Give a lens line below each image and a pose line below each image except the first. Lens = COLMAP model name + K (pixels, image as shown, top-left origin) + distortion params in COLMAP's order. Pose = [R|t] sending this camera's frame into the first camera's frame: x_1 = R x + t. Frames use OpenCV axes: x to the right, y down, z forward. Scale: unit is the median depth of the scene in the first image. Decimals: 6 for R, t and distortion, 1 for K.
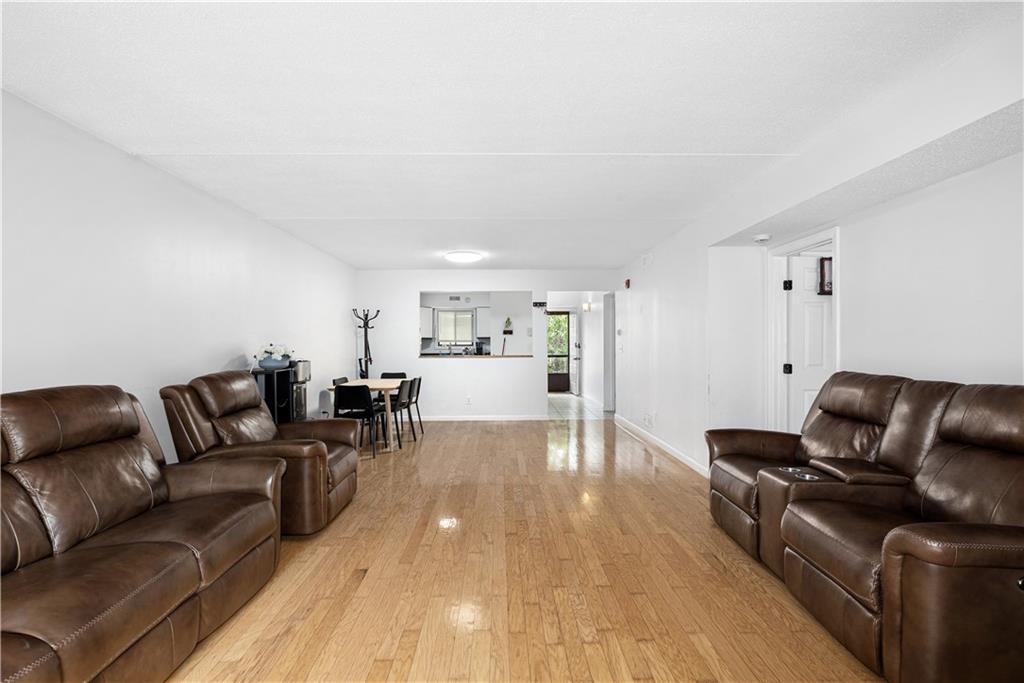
lens RADIAL K [[463.4, 0, 517.3], [0, 463.4, 343.8], [0, 0, 1]] dist [0.000193, -0.000002]
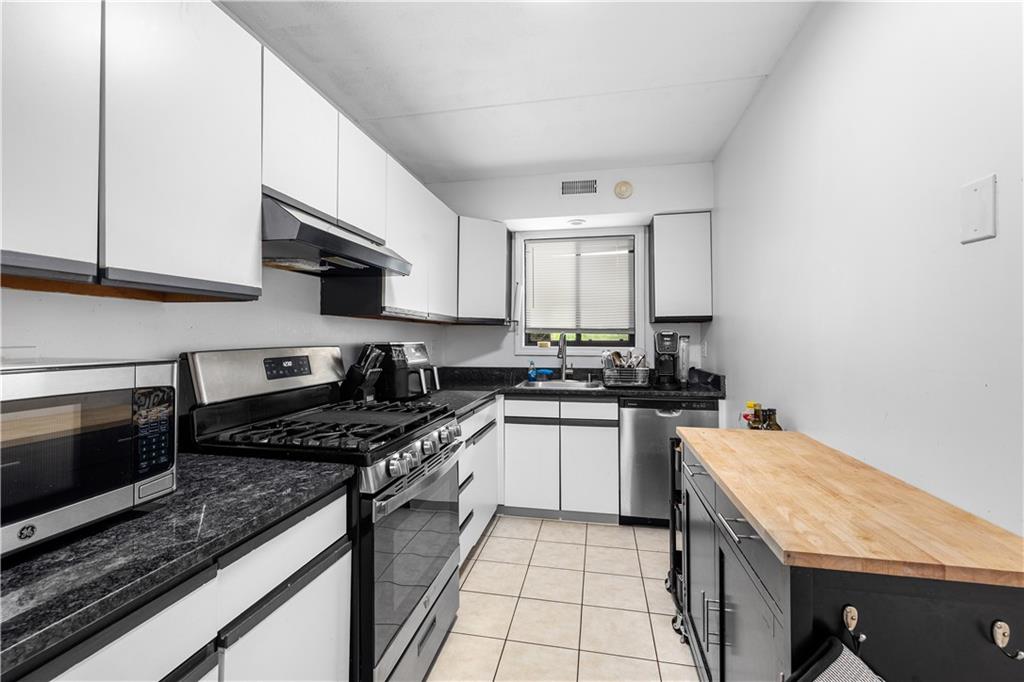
lens RADIAL K [[433.8, 0, 505.5], [0, 433.8, 339.7], [0, 0, 1]] dist [-0.000626, -0.000500]
pose [[0.967330, 0.007302, -0.253416, -0.109706], [-0.006157, 0.999967, 0.005312, -0.000825], [0.253446, -0.003578, 0.967343, 0.719293]]
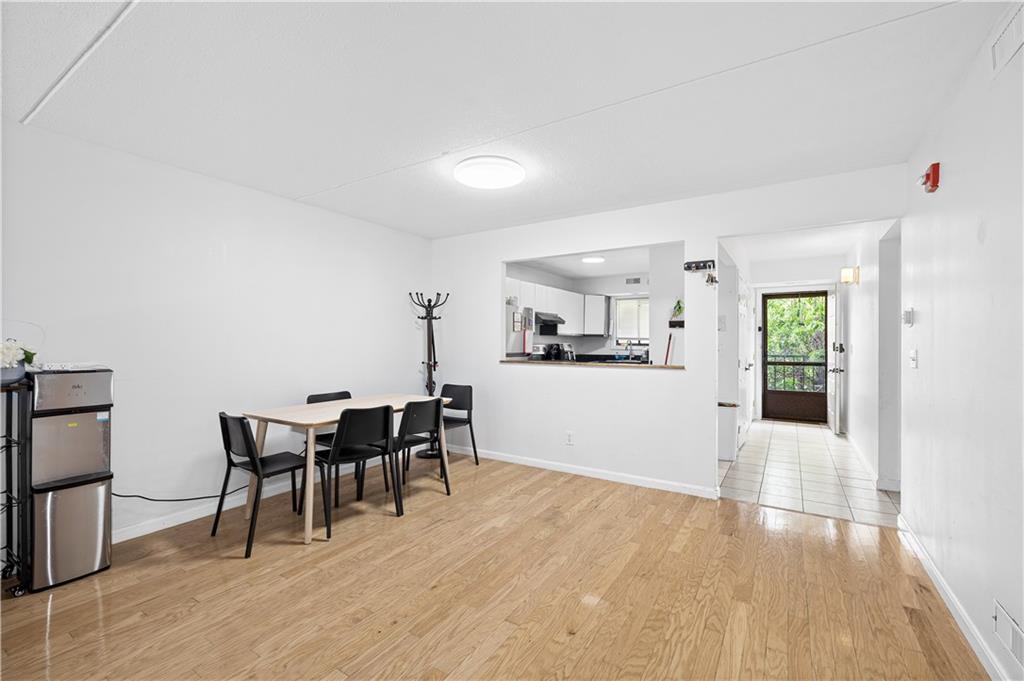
lens RADIAL K [[433.8, 0, 516.0], [0, 433.8, 342.5], [0, 0, 1]] dist [-0.000626, -0.000500]
pose [[0.829804, 0.008660, -0.557988, 0.095532], [-0.007925, 0.999962, 0.003733, -0.001394], [0.557999, 0.001324, 0.829841, 0.327192]]
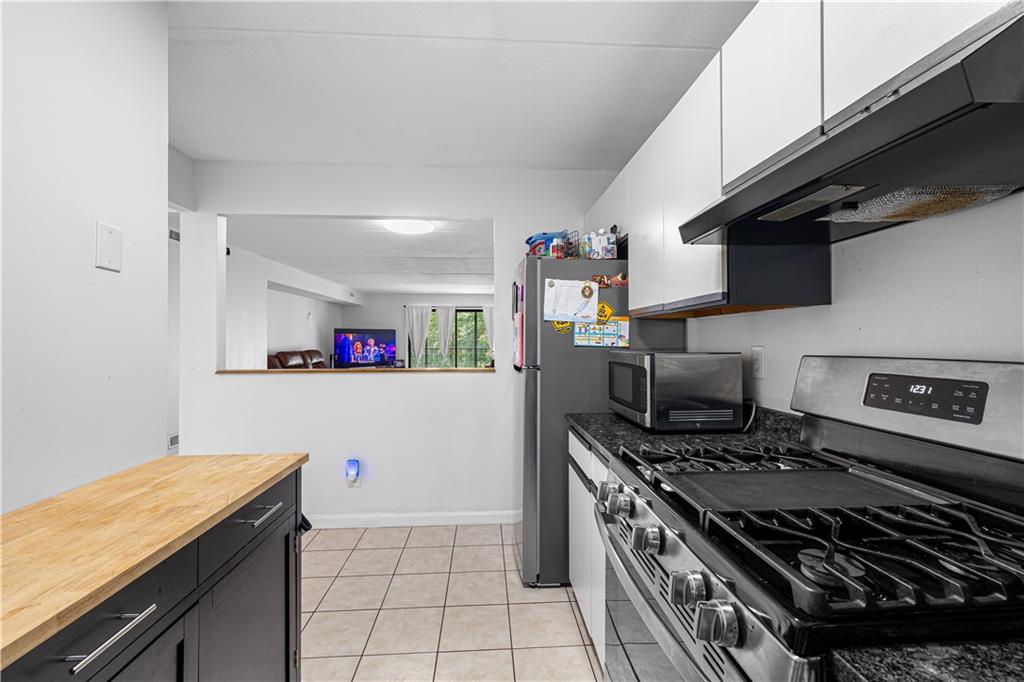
lens RADIAL K [[433.8, 0, 516.4], [0, 433.8, 337.8], [0, 0, 1]] dist [-0.000626, -0.000500]
pose [[-0.999504, 0.007496, -0.030581, -0.142264], [0.007542, 0.999971, -0.001382, -0.001346], [0.030569, -0.001612, -0.999531, 0.921441]]
